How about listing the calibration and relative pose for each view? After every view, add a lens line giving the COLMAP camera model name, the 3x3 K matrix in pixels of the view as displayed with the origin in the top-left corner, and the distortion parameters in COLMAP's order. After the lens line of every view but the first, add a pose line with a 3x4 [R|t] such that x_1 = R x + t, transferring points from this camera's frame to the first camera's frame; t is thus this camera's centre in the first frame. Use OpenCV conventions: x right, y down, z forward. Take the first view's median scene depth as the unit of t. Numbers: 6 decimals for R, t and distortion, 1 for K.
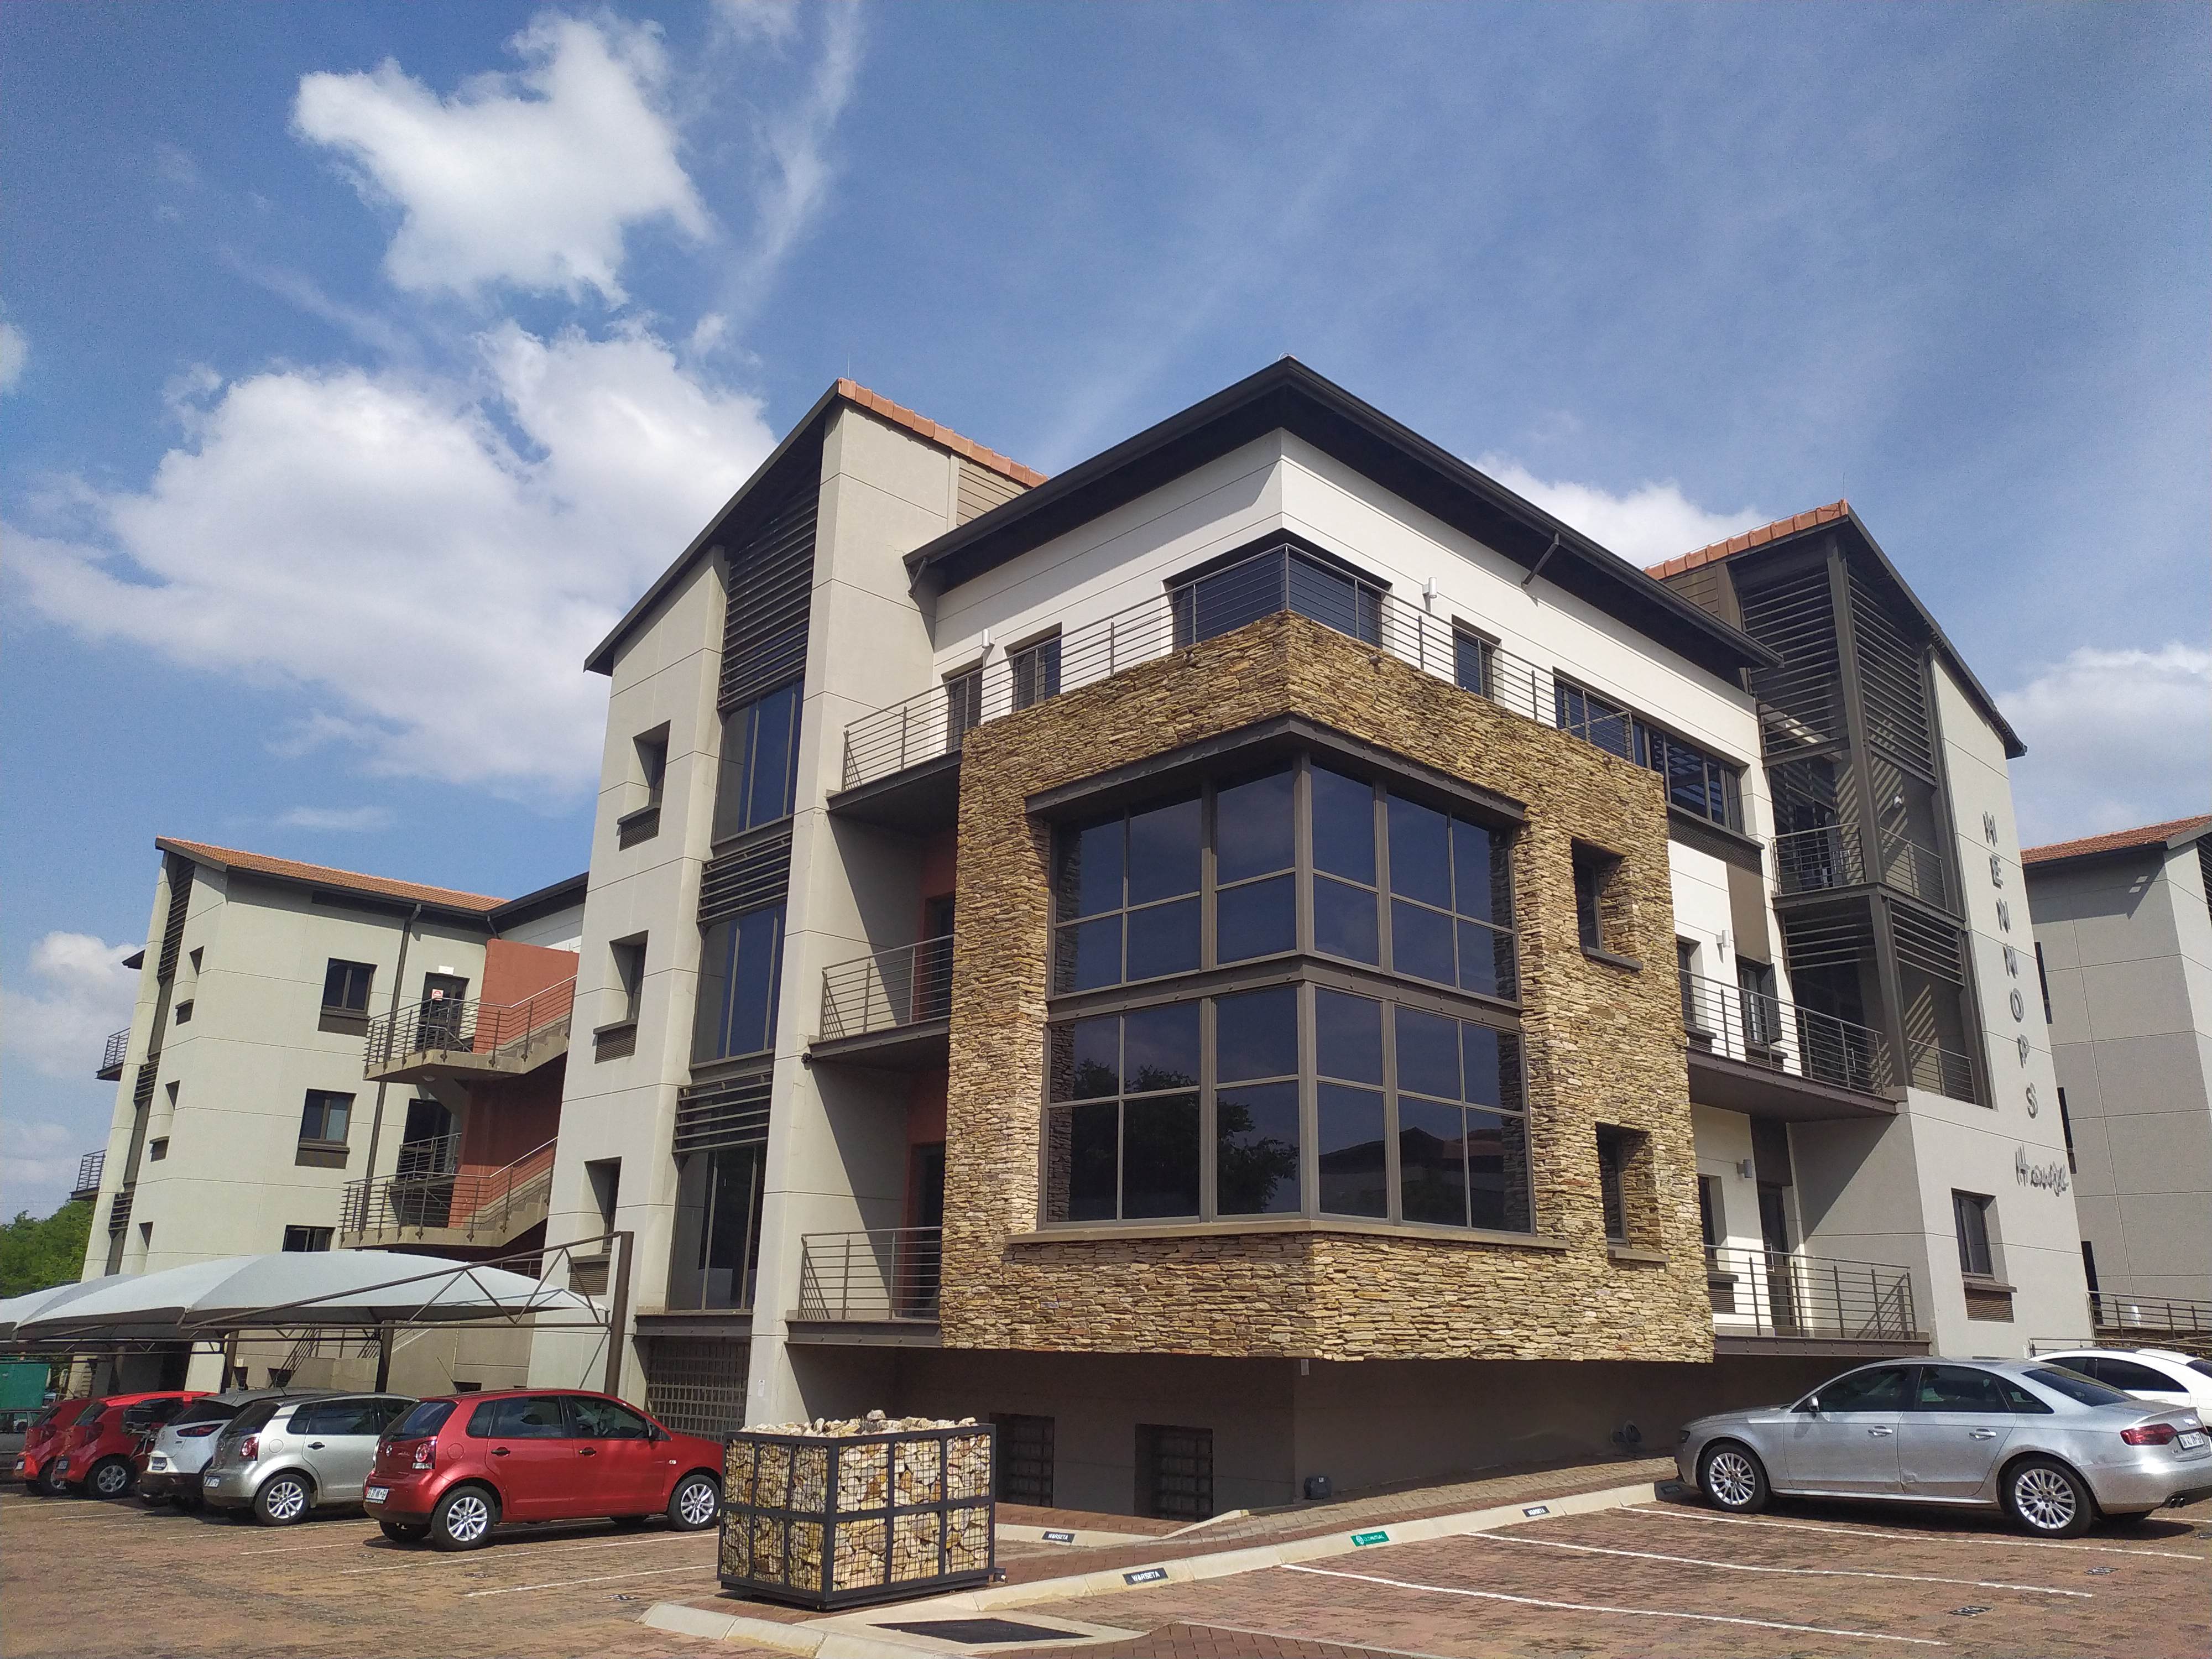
lens RADIAL K [[1644.2, 0, 1125.8], [0, 1644.2, 817.7], [0, 0, 1]] dist [0.071418, -0.078649]
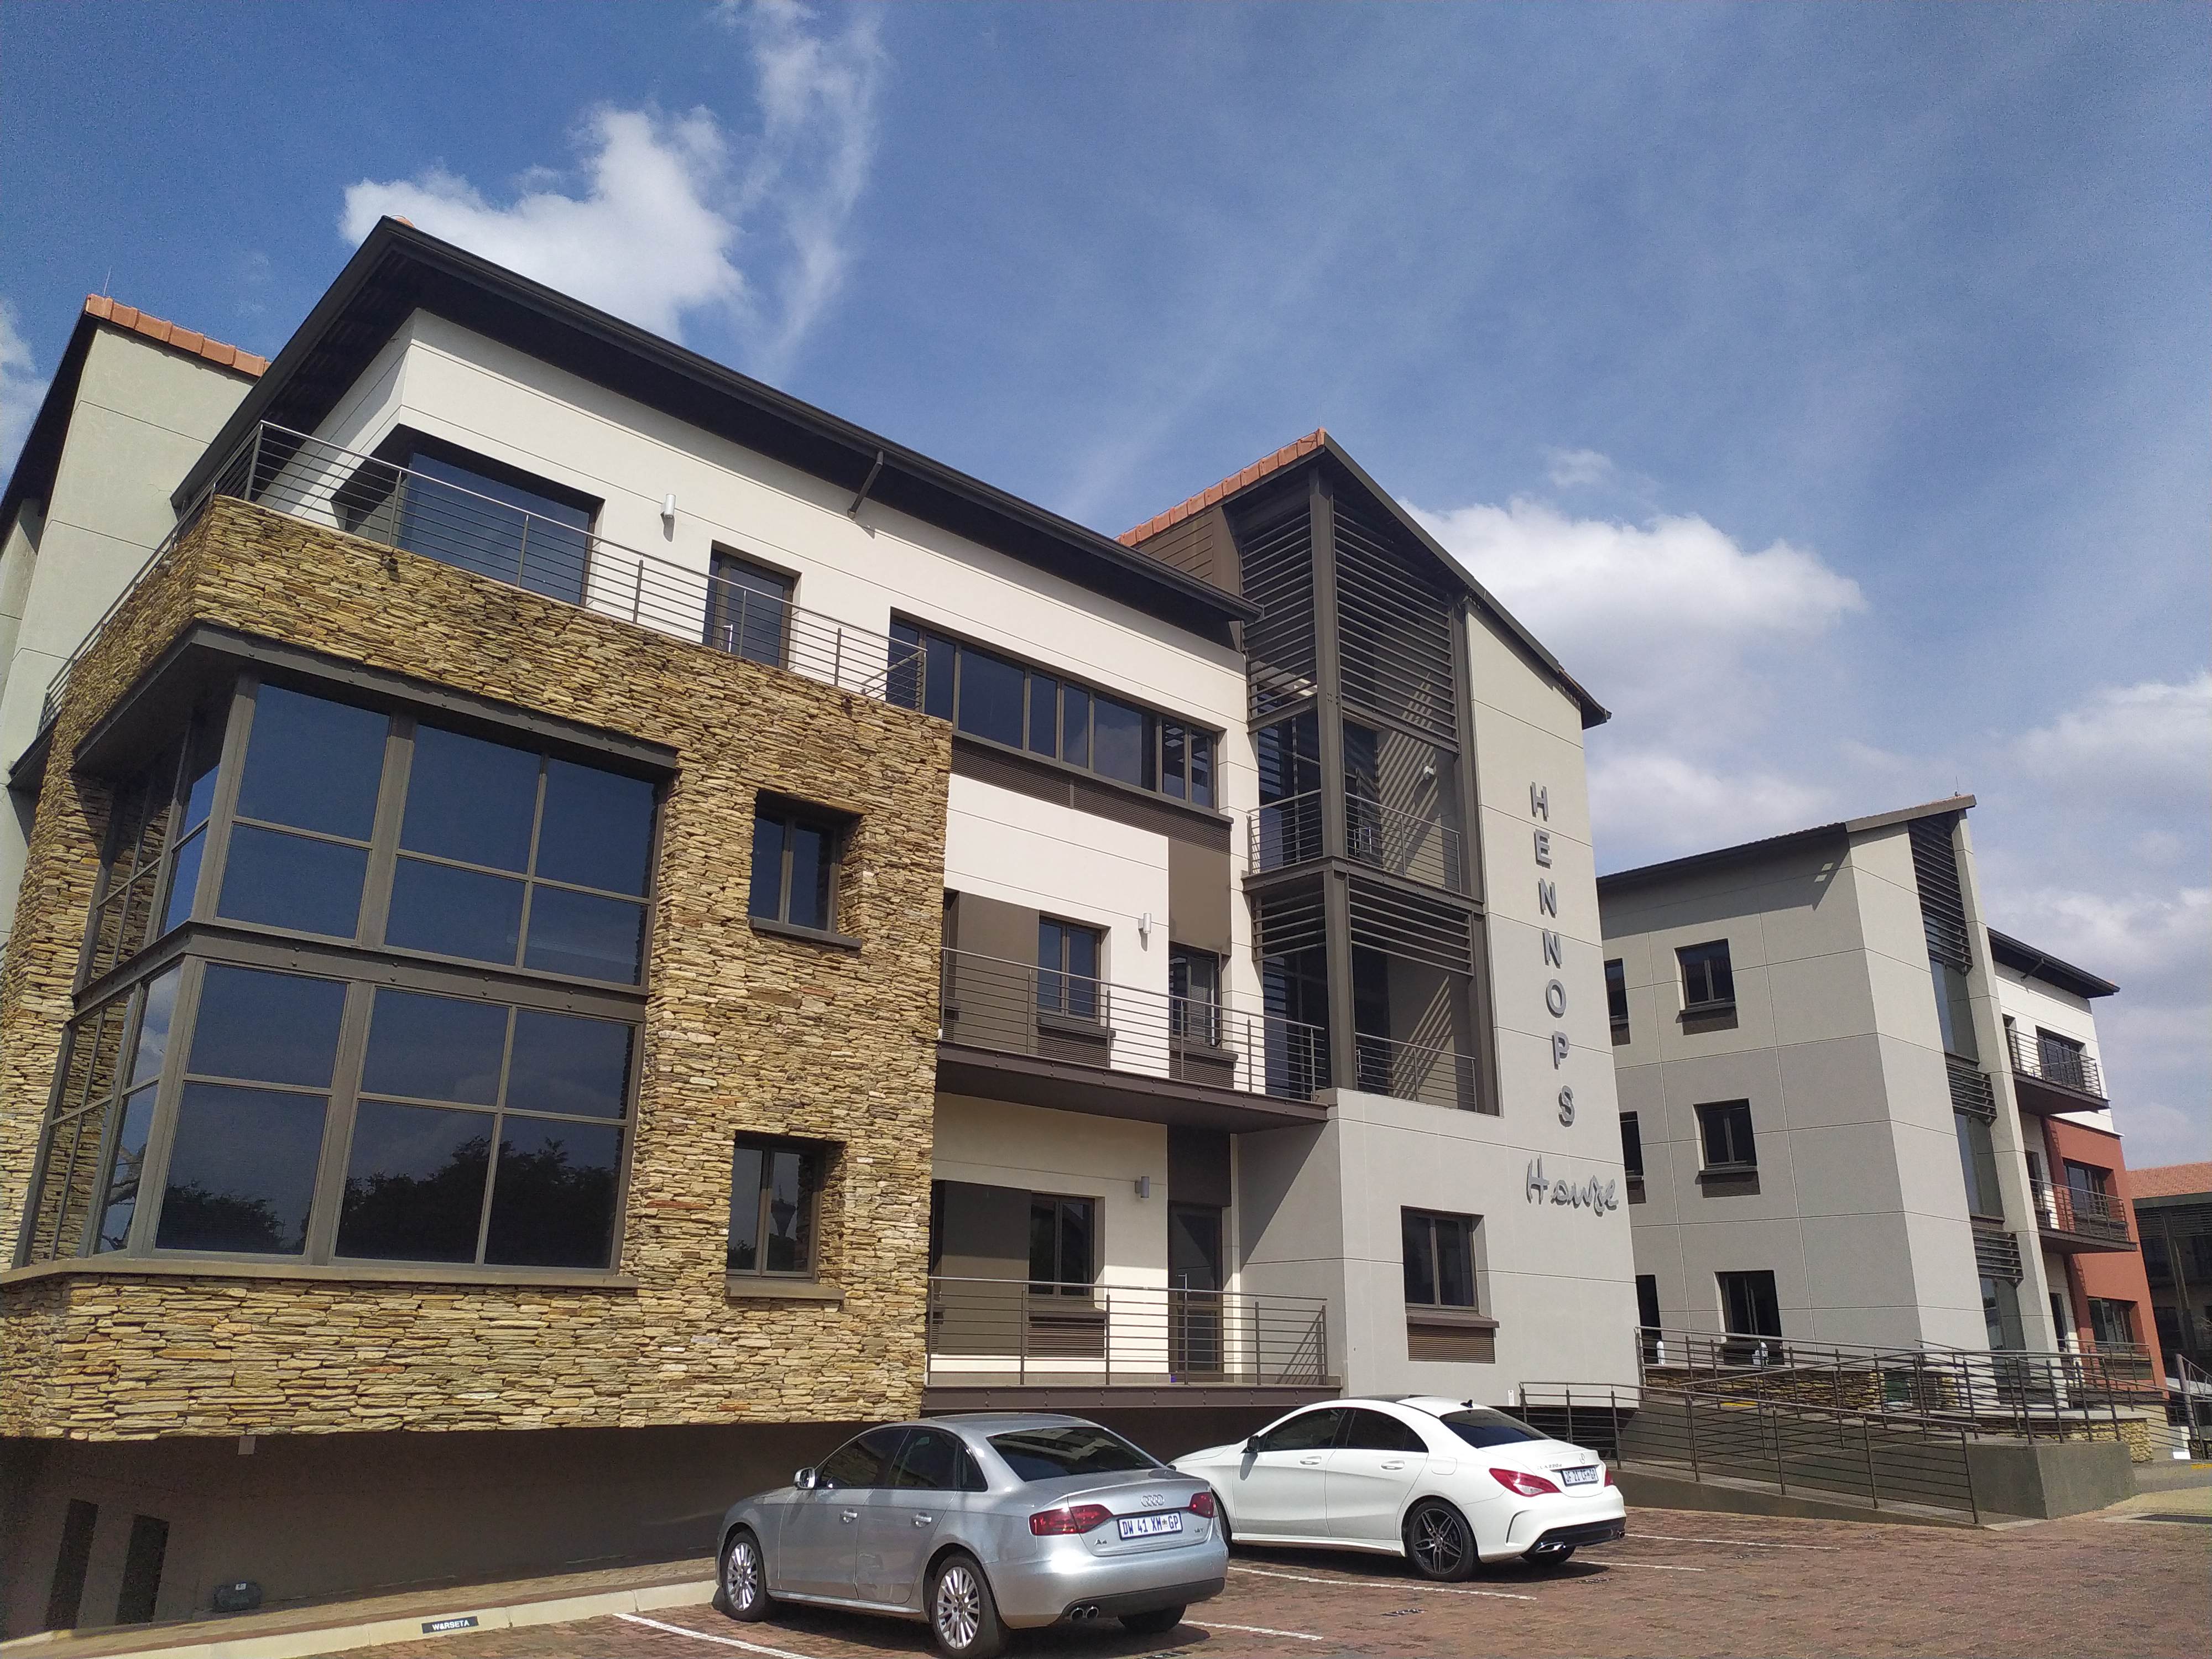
lens RADIAL K [[1644.2, 0, 1125.8], [0, 1644.2, 817.7], [0, 0, 1]] dist [0.071418, -0.078649]
pose [[0.999687, -0.016841, -0.018488, 0.481646], [0.016411, 0.999597, -0.023180, 0.049550], [0.018871, 0.022870, 0.999560, 0.174616]]
